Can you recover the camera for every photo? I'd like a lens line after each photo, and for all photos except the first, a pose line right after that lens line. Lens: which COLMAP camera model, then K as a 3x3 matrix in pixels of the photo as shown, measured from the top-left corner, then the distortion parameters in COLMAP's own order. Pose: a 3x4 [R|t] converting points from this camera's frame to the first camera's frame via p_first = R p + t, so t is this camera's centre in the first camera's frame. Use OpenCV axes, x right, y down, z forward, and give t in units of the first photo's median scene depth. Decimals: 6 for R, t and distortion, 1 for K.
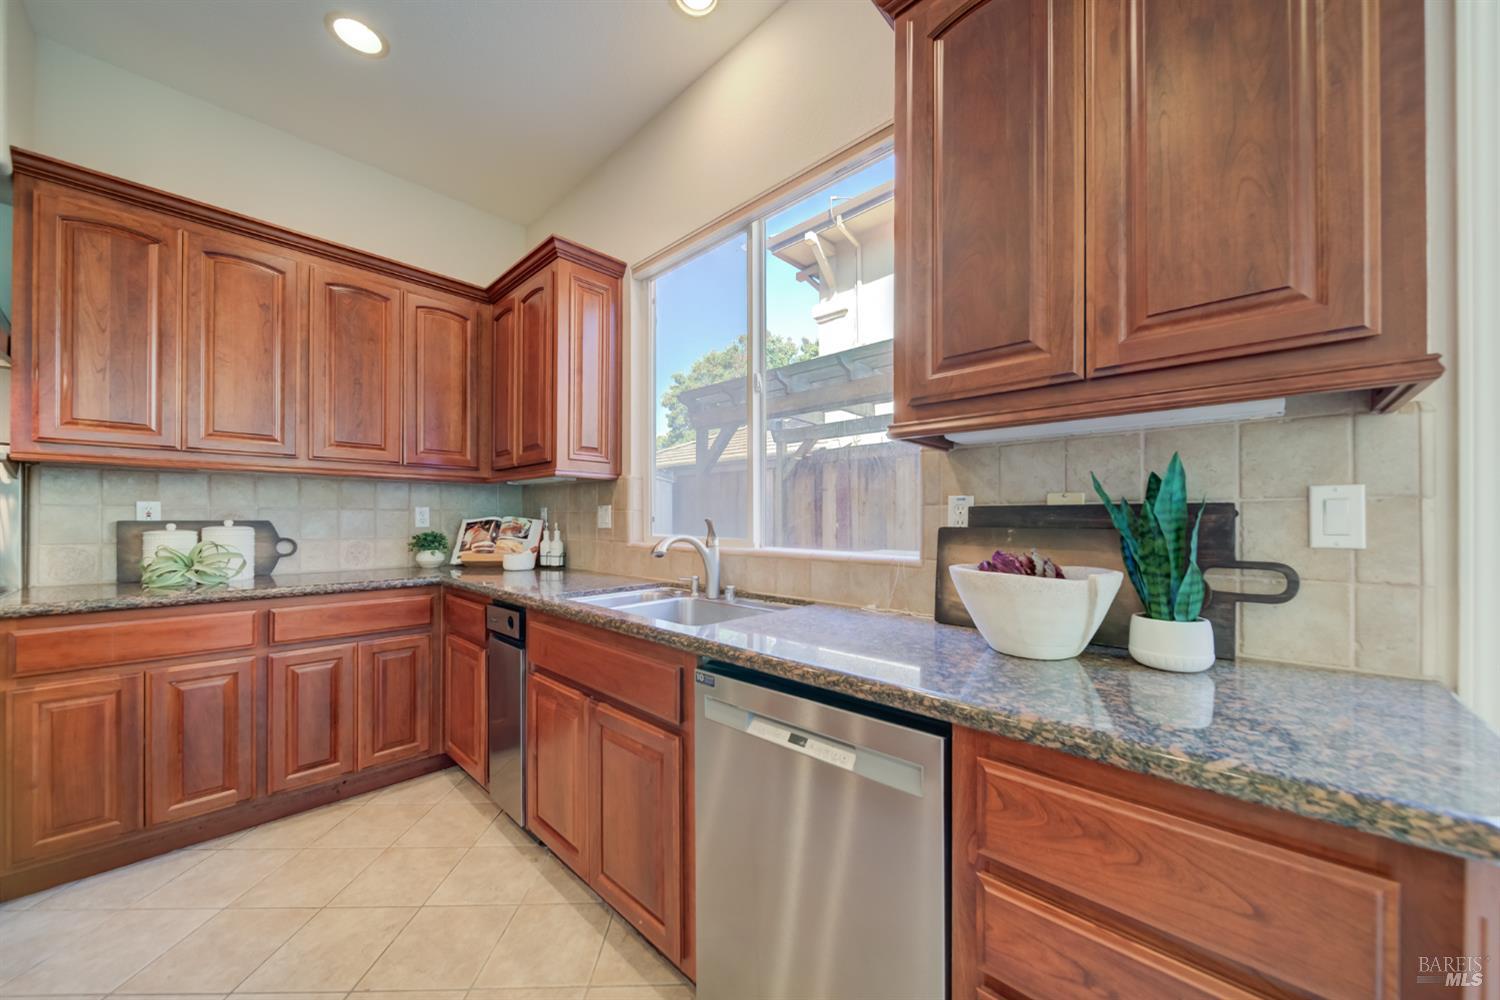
lens RADIAL K [[533.4, 0, 692.3], [0, 533.4, 516.9], [0, 0, 1]] dist [-0.001144, -0.000111]
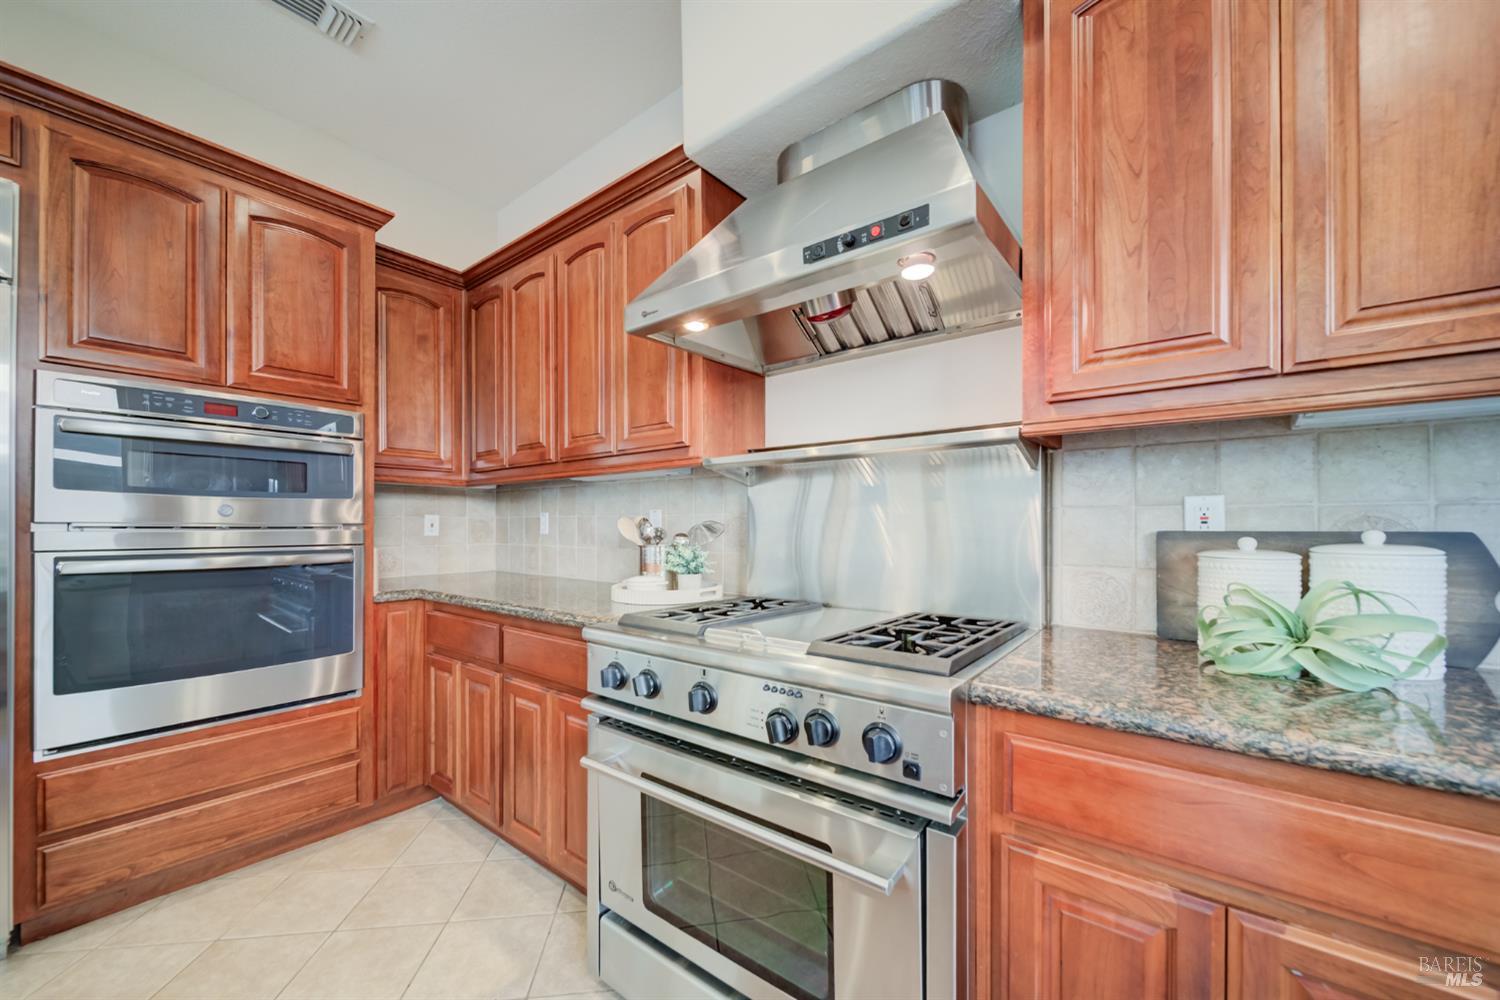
lens RADIAL K [[573.5, 0, 752.0], [0, 573.5, 526.5], [0, 0, 1]] dist [-0.002953, -0.000278]
pose [[0.150262, 0.001976, -0.988644, -0.536754], [0.006064, 0.999977, 0.002920, -0.002028], [0.988628, -0.006434, 0.150247, 0.476536]]
